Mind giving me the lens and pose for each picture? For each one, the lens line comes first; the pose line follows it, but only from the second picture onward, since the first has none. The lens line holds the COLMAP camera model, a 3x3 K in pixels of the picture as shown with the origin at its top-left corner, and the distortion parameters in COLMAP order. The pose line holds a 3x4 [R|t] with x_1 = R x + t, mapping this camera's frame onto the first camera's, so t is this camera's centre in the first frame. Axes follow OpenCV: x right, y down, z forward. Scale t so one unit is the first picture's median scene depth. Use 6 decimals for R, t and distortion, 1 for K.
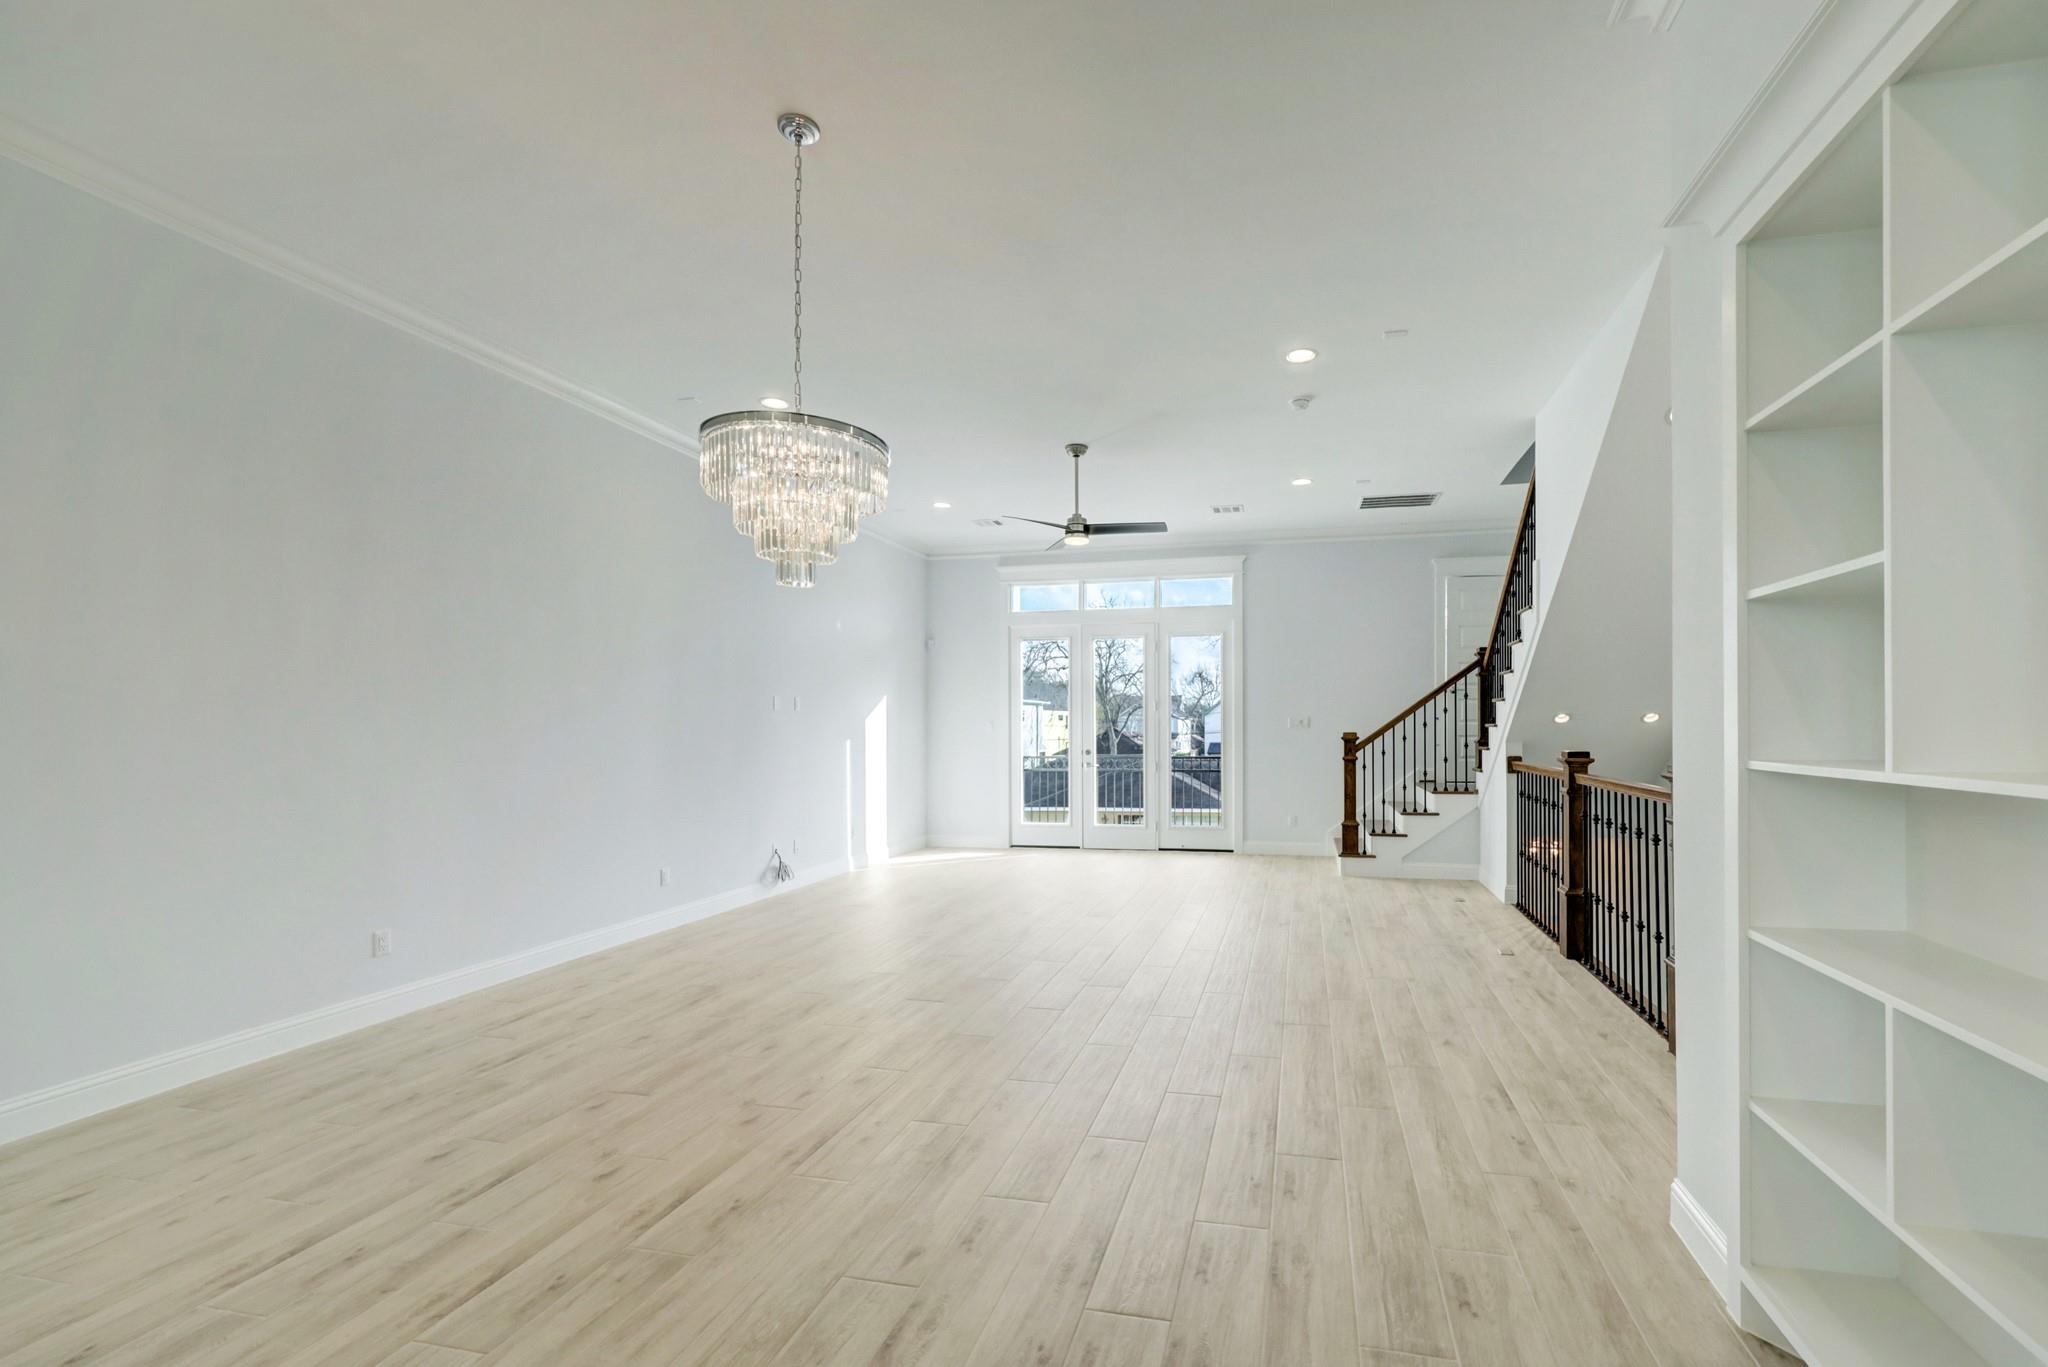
lens RADIAL K [[870.1, 0, 1134.4], [0, 870.1, 721.3], [0, 0, 1]] dist [0.000044, -0.000130]
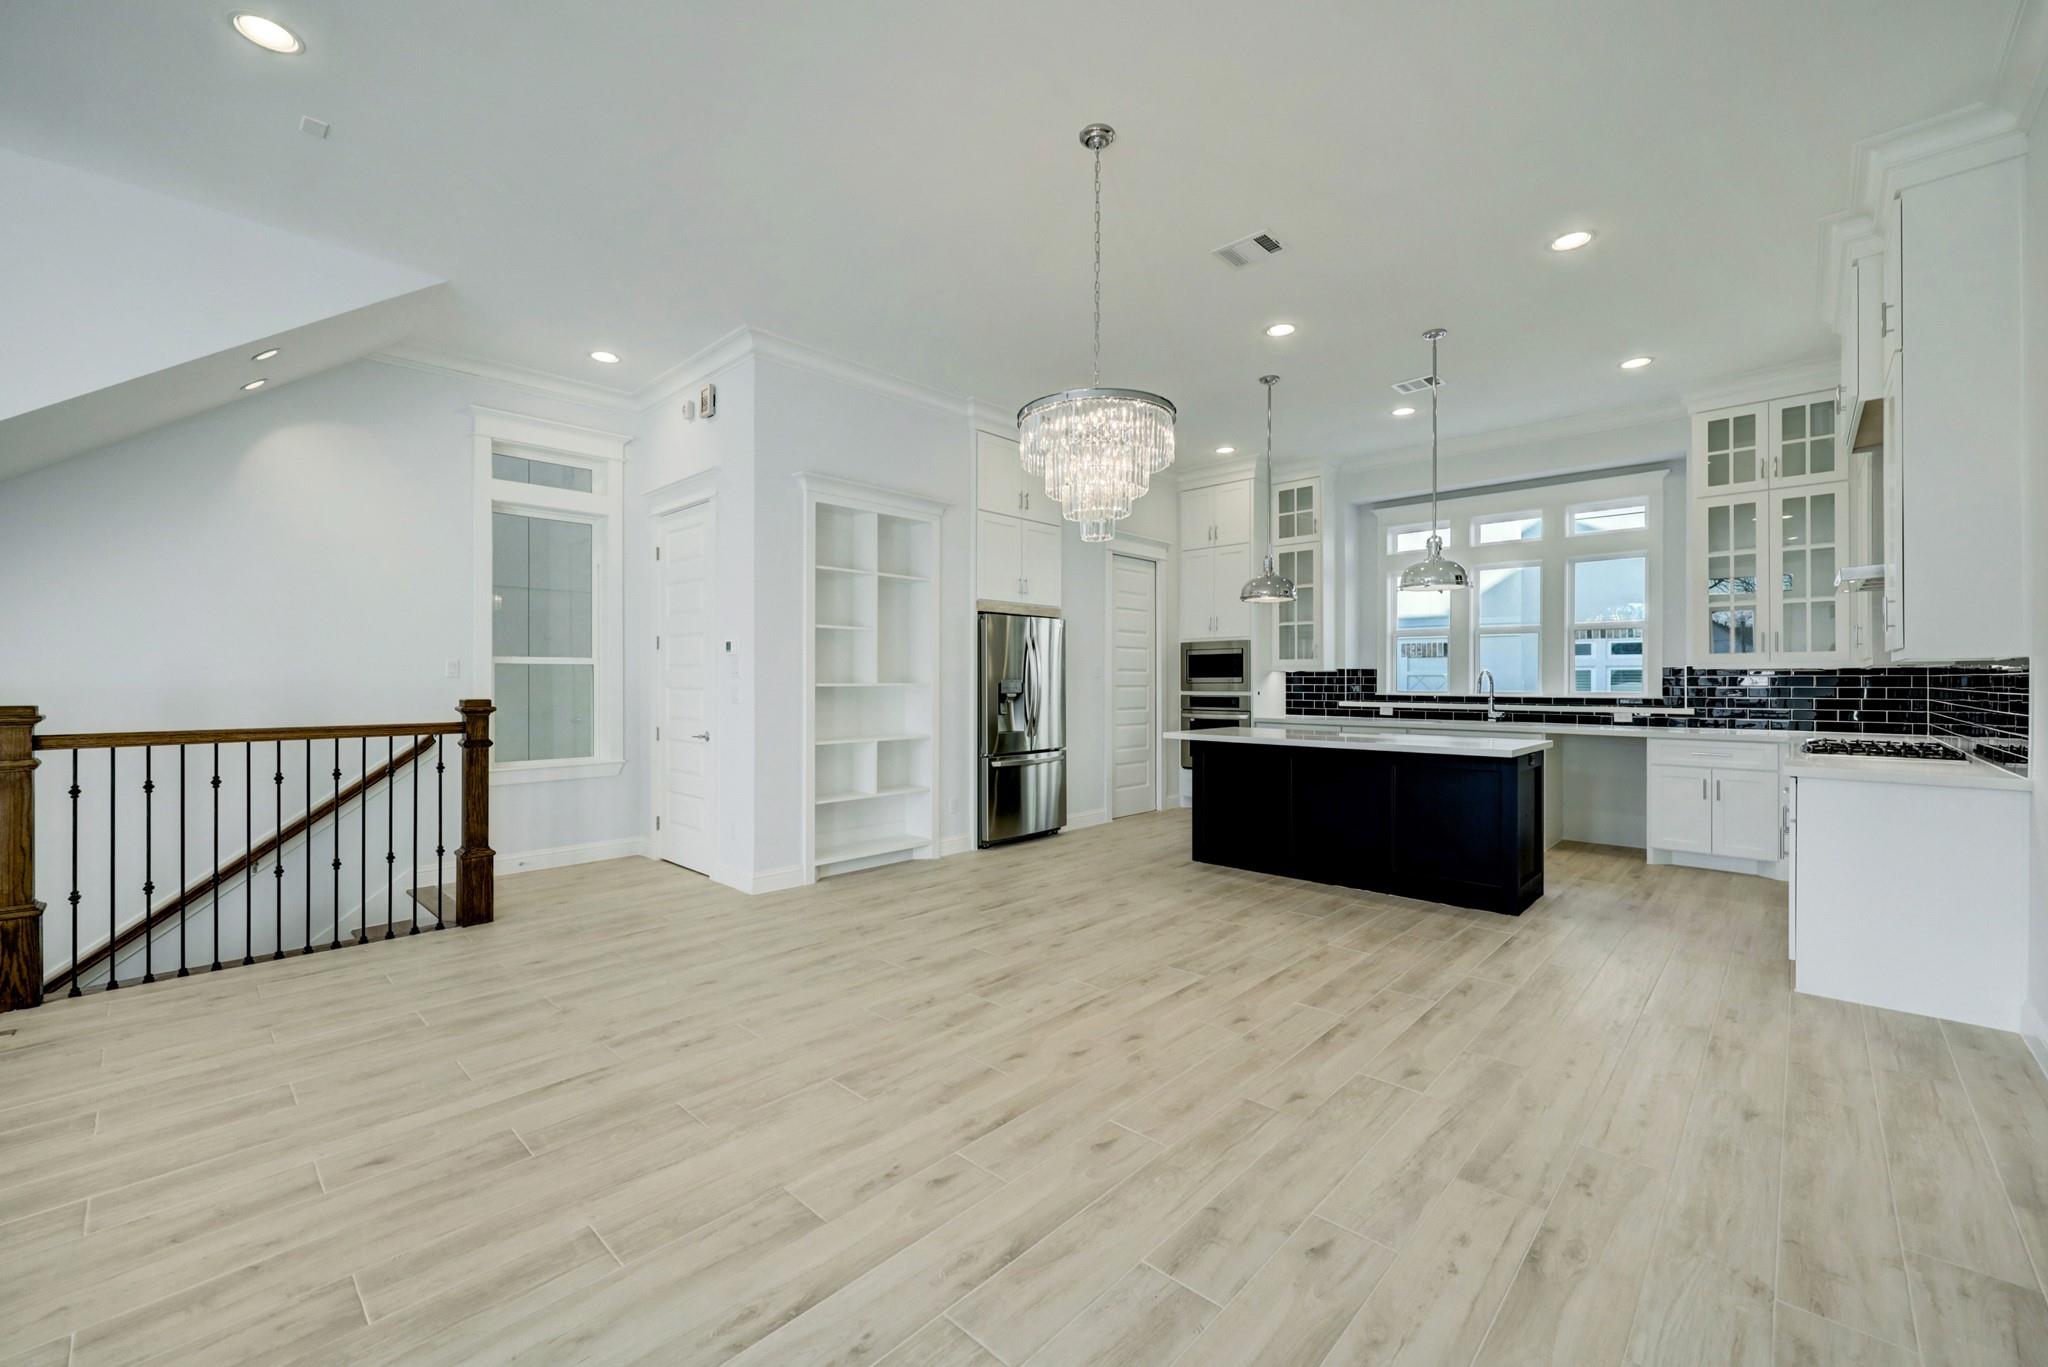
lens RADIAL K [[826.0, 0, 1033.0], [0, 826.0, 681.3], [0, 0, 1]] dist [0.001678, -0.000015]
pose [[-0.853312, 0.005516, 0.521371, -0.357208], [0.003852, 0.999983, -0.004274, 0.015019], [-0.521386, -0.001639, -0.853319, 0.795464]]
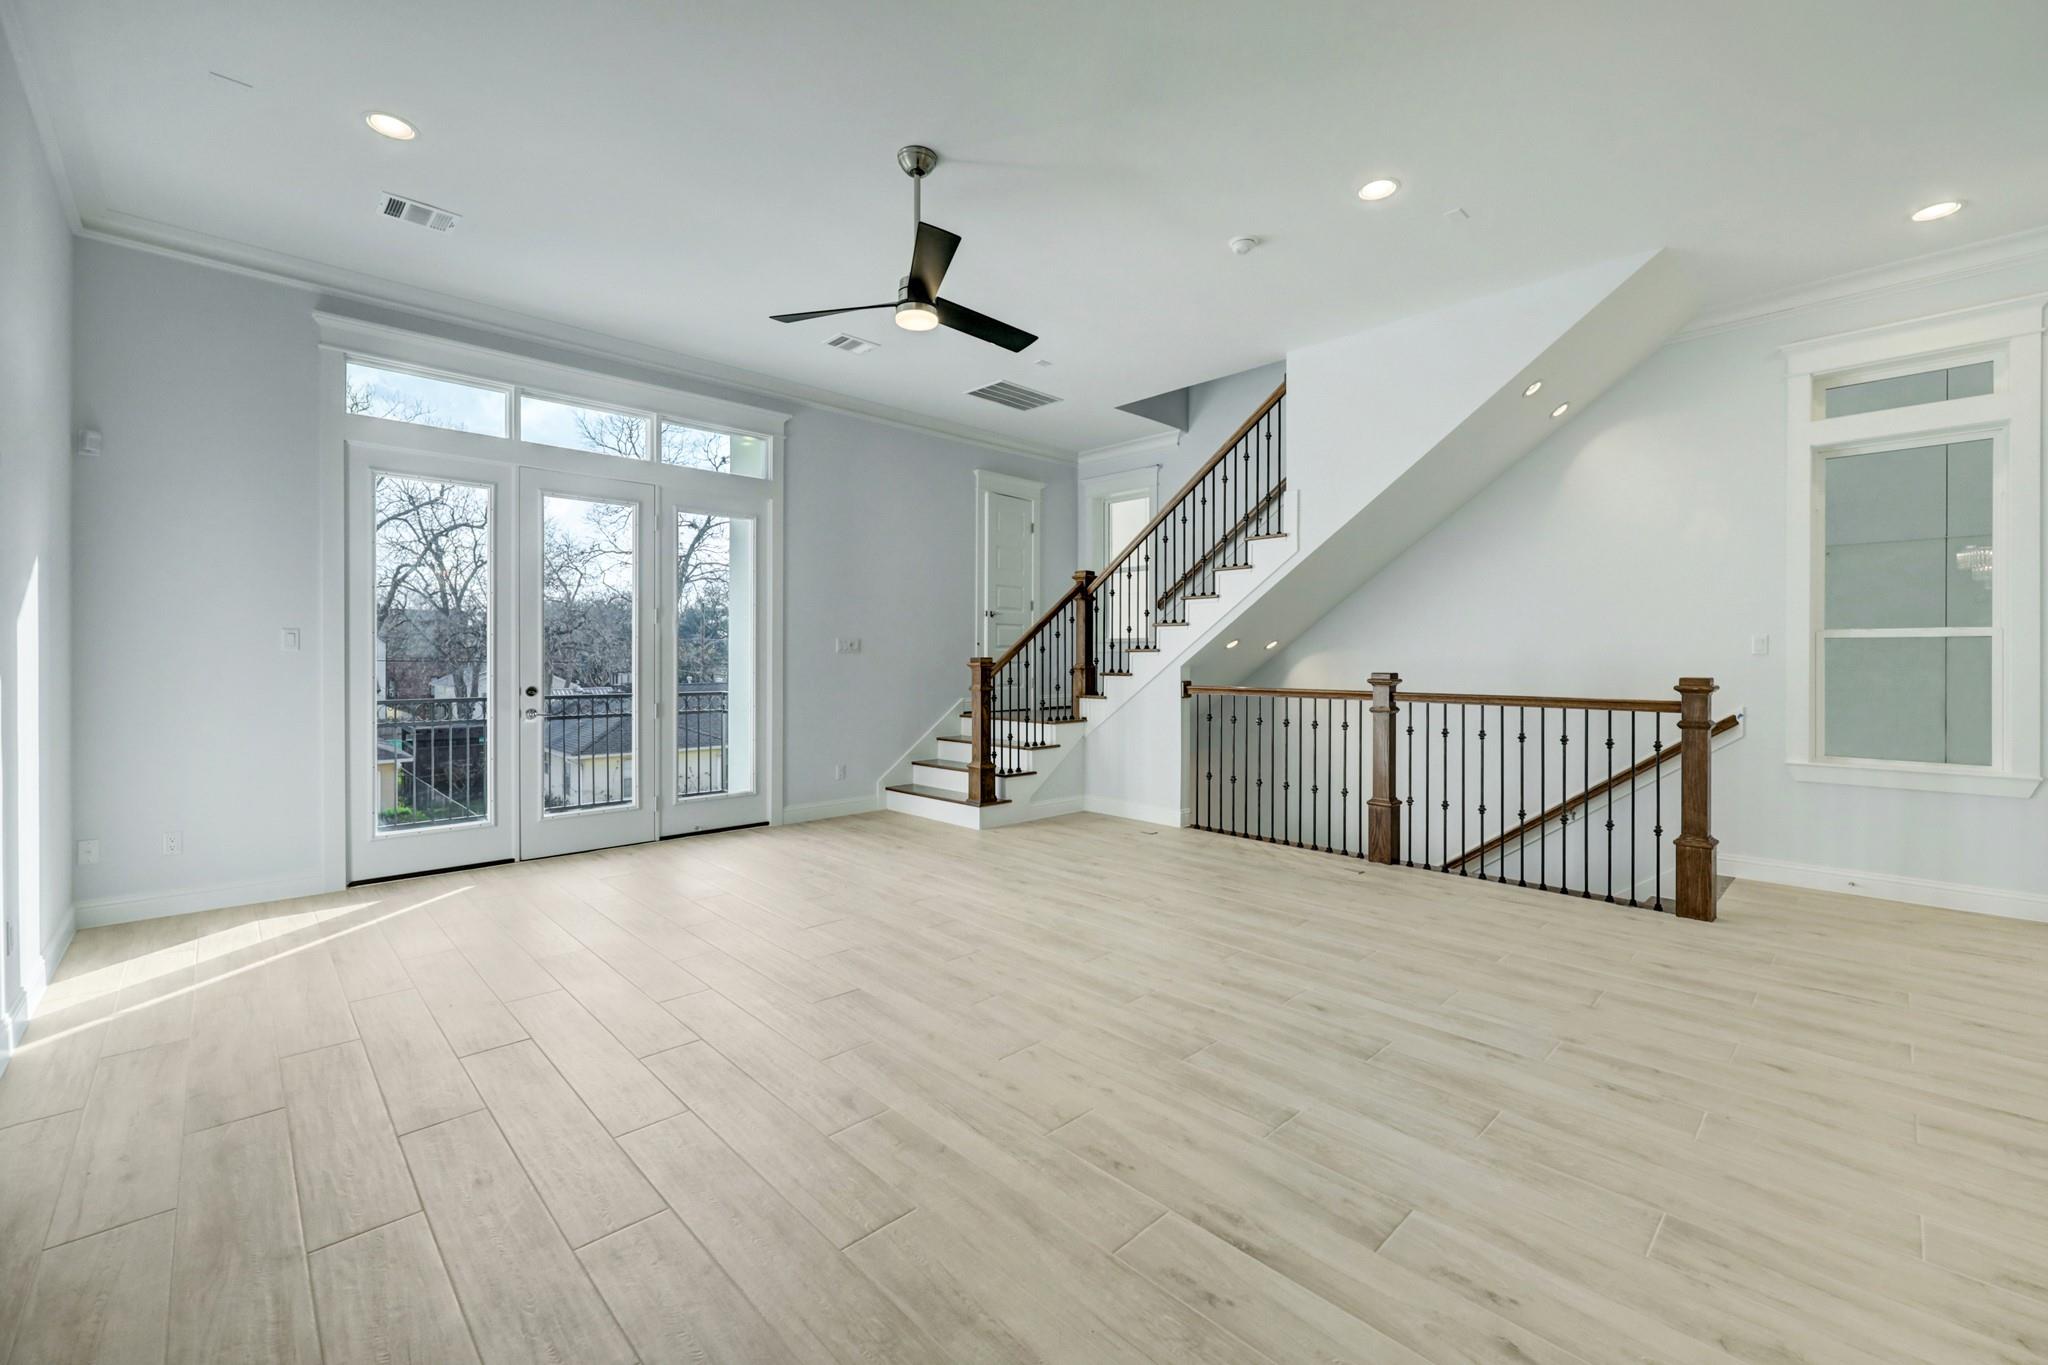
lens RADIAL K [[837.2, 0, 1032.3], [0, 837.2, 659.0], [0, 0, 1]] dist [-0.000150, -0.000084]
pose [[0.561956, 0.006247, 0.827144, -0.421745], [-0.008877, 0.999959, -0.001521, 0.016200], [-0.827119, -0.006488, 0.561989, 0.544160]]
